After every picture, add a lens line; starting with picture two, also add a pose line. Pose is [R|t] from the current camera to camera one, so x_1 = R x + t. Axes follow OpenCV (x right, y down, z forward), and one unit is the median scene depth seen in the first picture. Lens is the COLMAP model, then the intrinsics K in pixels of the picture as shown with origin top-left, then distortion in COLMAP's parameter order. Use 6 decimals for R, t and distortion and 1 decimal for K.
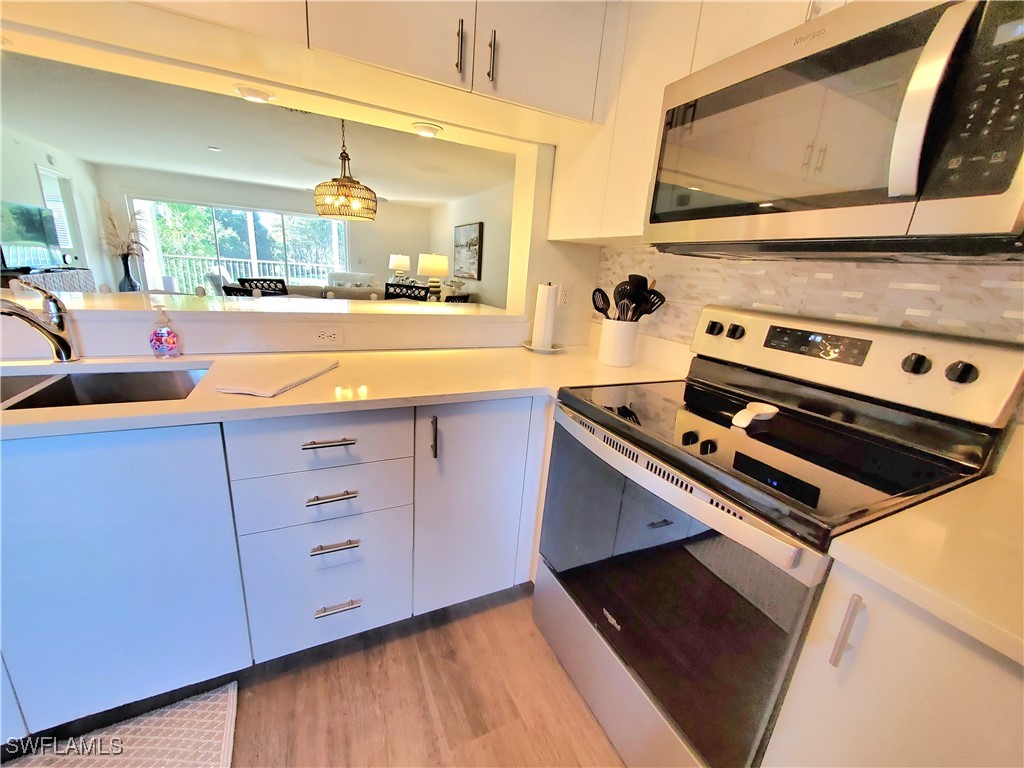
lens RADIAL K [[408.1, 0, 501.1], [0, 408.1, 391.0], [0, 0, 1]] dist [0.008555, -0.004332]
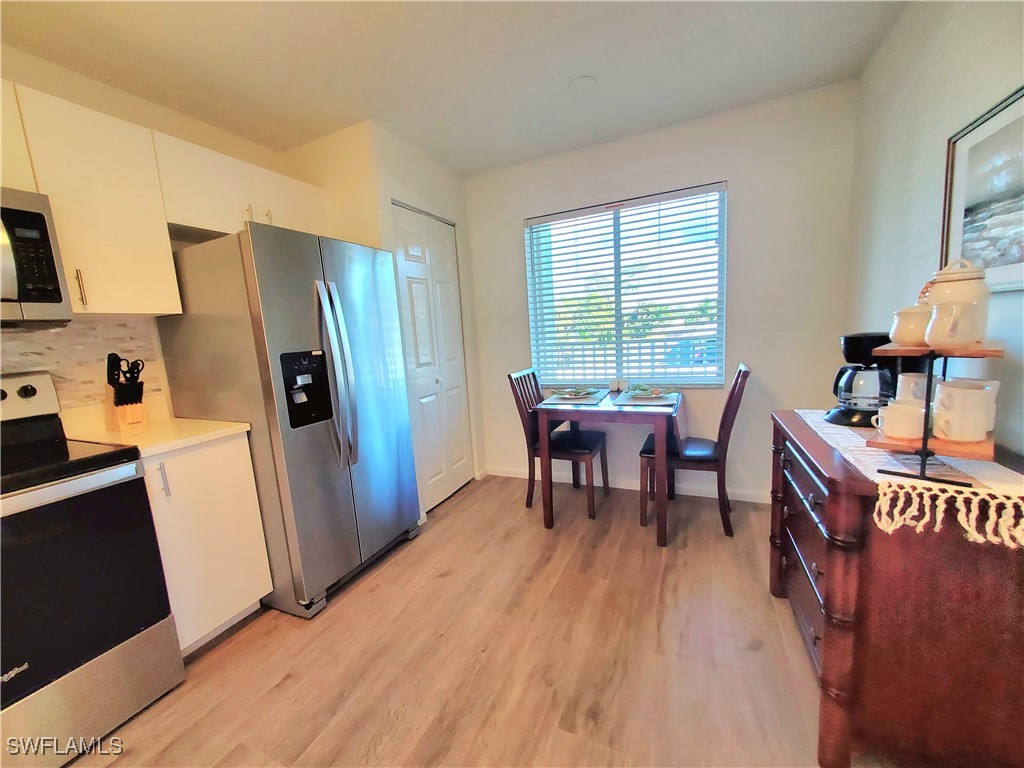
lens RADIAL K [[408.1, 0, 501.1], [0, 408.1, 391.0], [0, 0, 1]] dist [0.008555, -0.004332]
pose [[-0.635418, -0.137558, 0.759817, -1.069443], [0.249198, 0.894822, 0.370398, -0.135420], [-0.730852, 0.424702, -0.534306, 0.313119]]
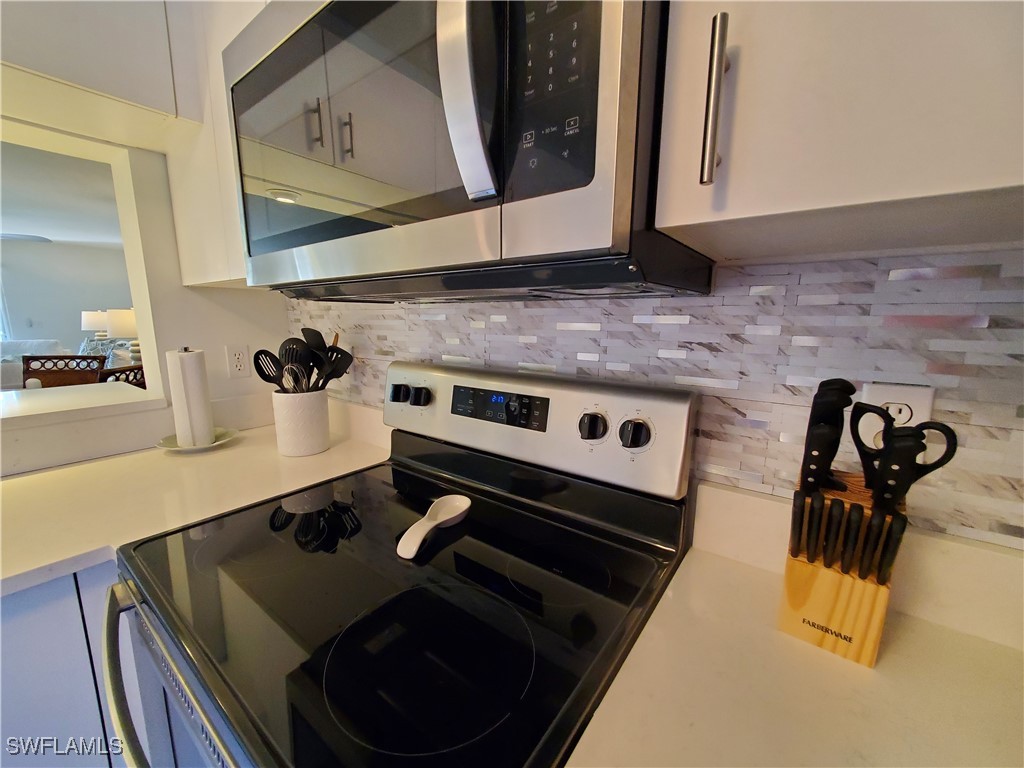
lens RADIAL K [[408.1, 0, 501.1], [0, 408.1, 391.0], [0, 0, 1]] dist [0.008555, -0.004332]
pose [[0.890993, -0.143444, 0.430761, 0.404610], [0.185408, 0.981018, -0.056820, -0.089485], [-0.414434, 0.130493, 0.900675, 0.276936]]
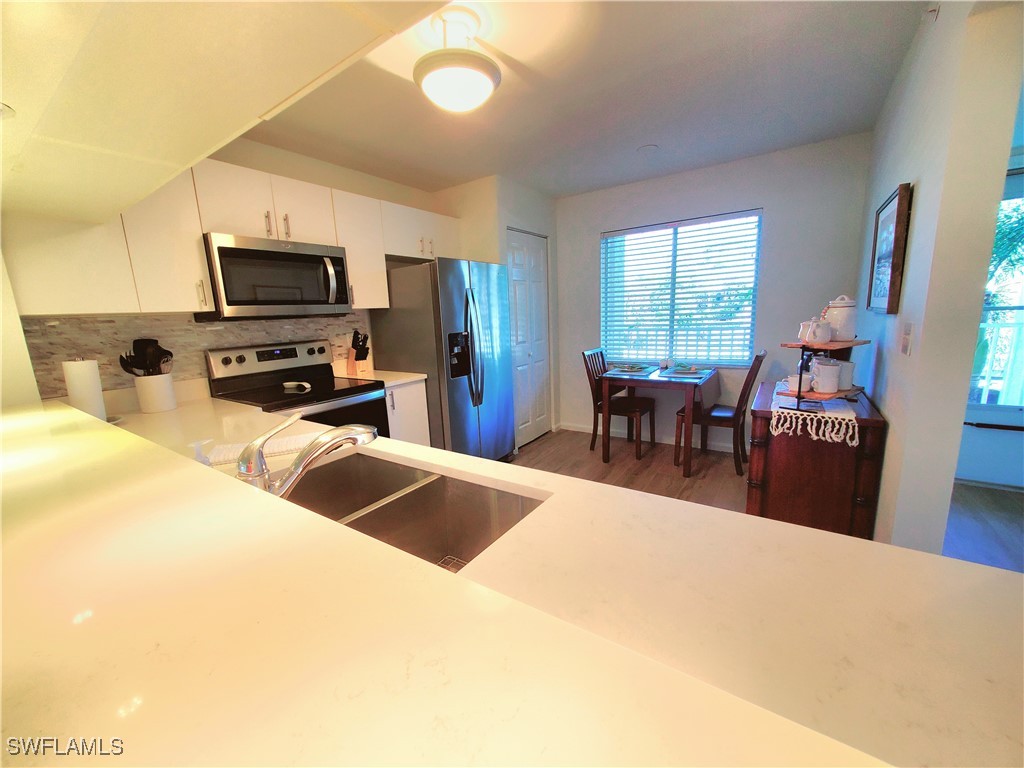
lens RADIAL K [[408.1, 0, 501.1], [0, 408.1, 391.0], [0, 0, 1]] dist [0.008555, -0.004332]
pose [[-0.494398, -0.207087, 0.844207, -1.719837], [0.265931, 0.888604, 0.373716, -0.421867], [-0.827557, 0.409266, -0.384253, 0.844389]]
